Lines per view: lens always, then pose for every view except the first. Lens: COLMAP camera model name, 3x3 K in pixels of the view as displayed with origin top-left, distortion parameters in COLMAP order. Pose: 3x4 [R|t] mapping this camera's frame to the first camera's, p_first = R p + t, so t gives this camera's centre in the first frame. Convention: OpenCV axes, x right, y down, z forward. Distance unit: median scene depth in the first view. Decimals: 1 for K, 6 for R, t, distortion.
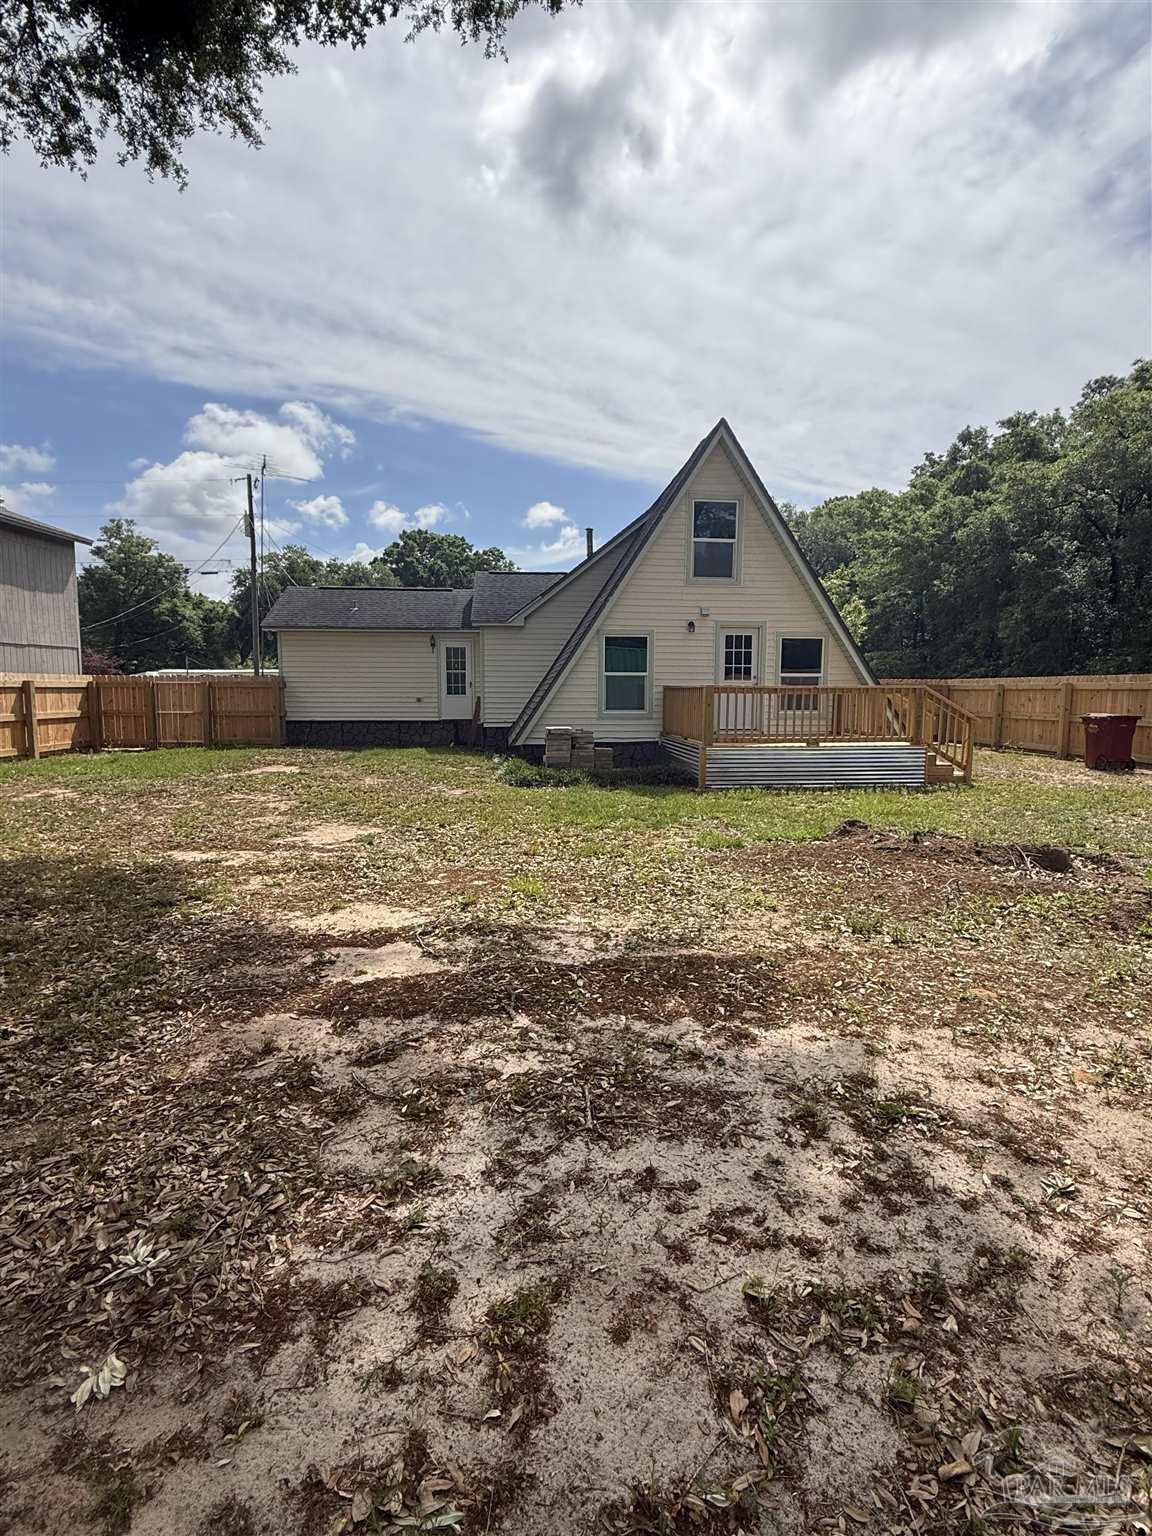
lens RADIAL K [[763.5, 0, 572.8], [0, 763.5, 735.0], [0, 0, 1]] dist [-0.003429, -0.000614]
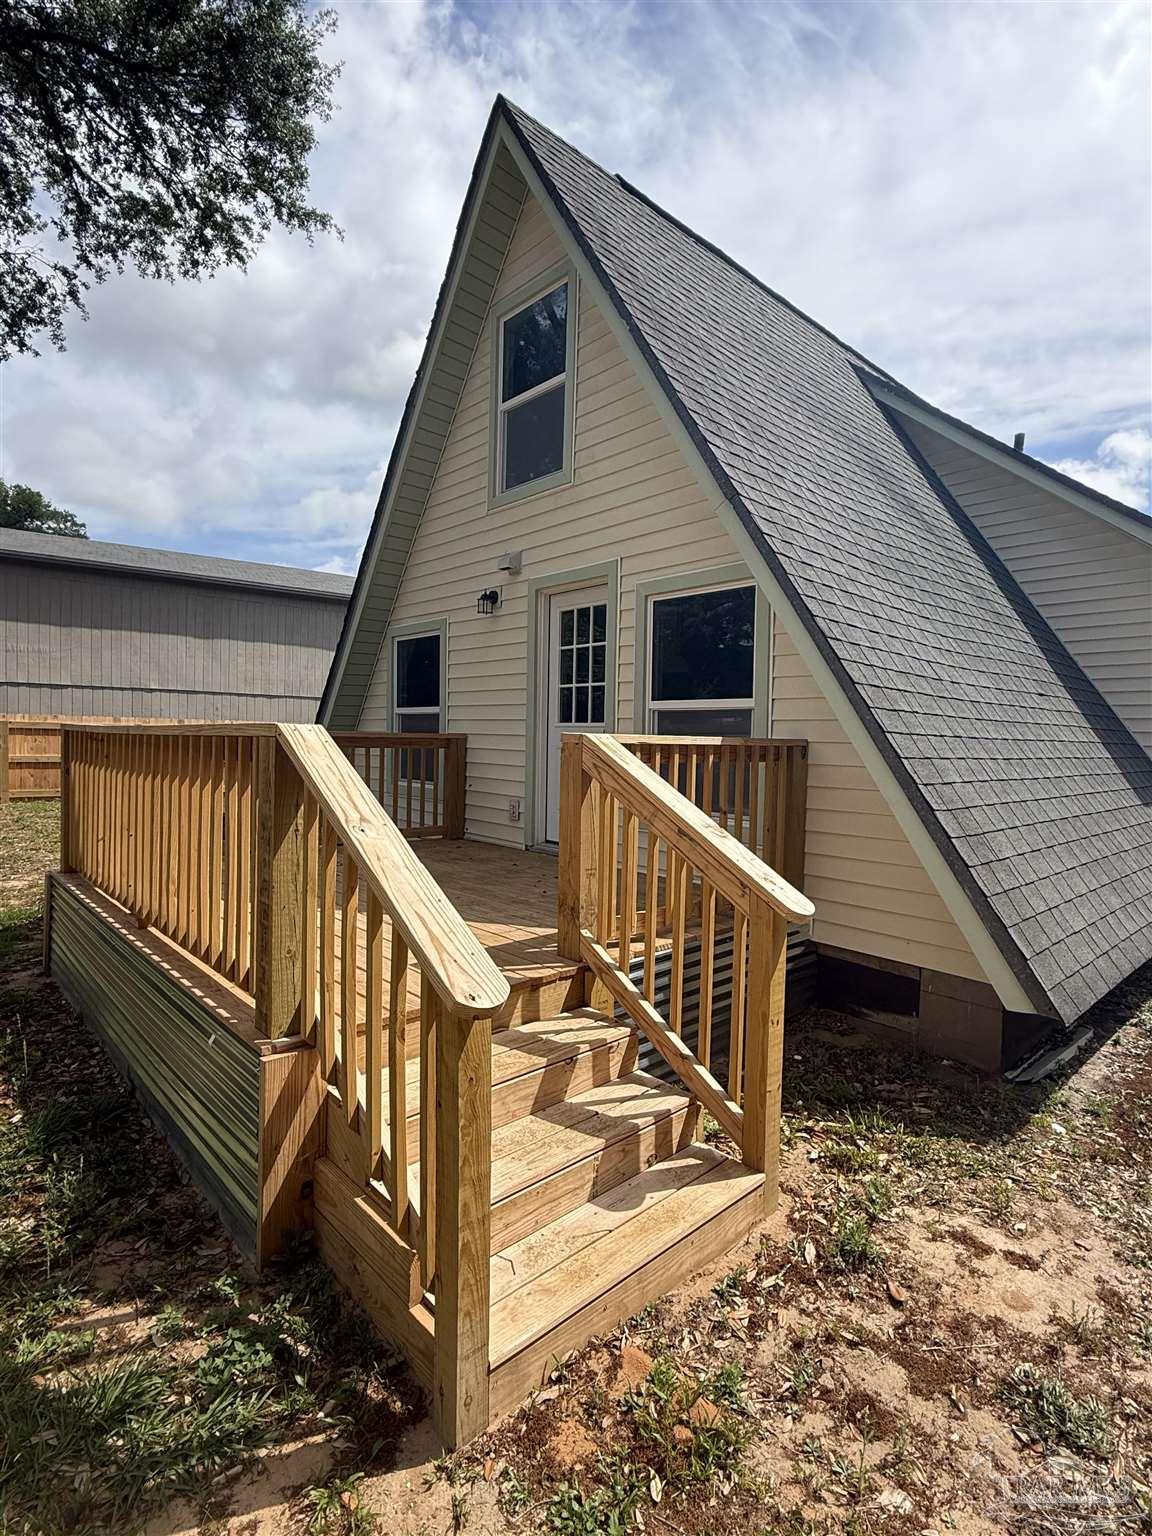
lens RADIAL K [[763.5, 0, 572.8], [0, 763.5, 735.0], [0, 0, 1]] dist [-0.003429, -0.000614]
pose [[0.603006, 0.006260, -0.797712, 0.529508], [-0.071200, 0.996401, -0.046003, -0.046558], [0.794553, 0.084537, 0.601281, 0.763959]]
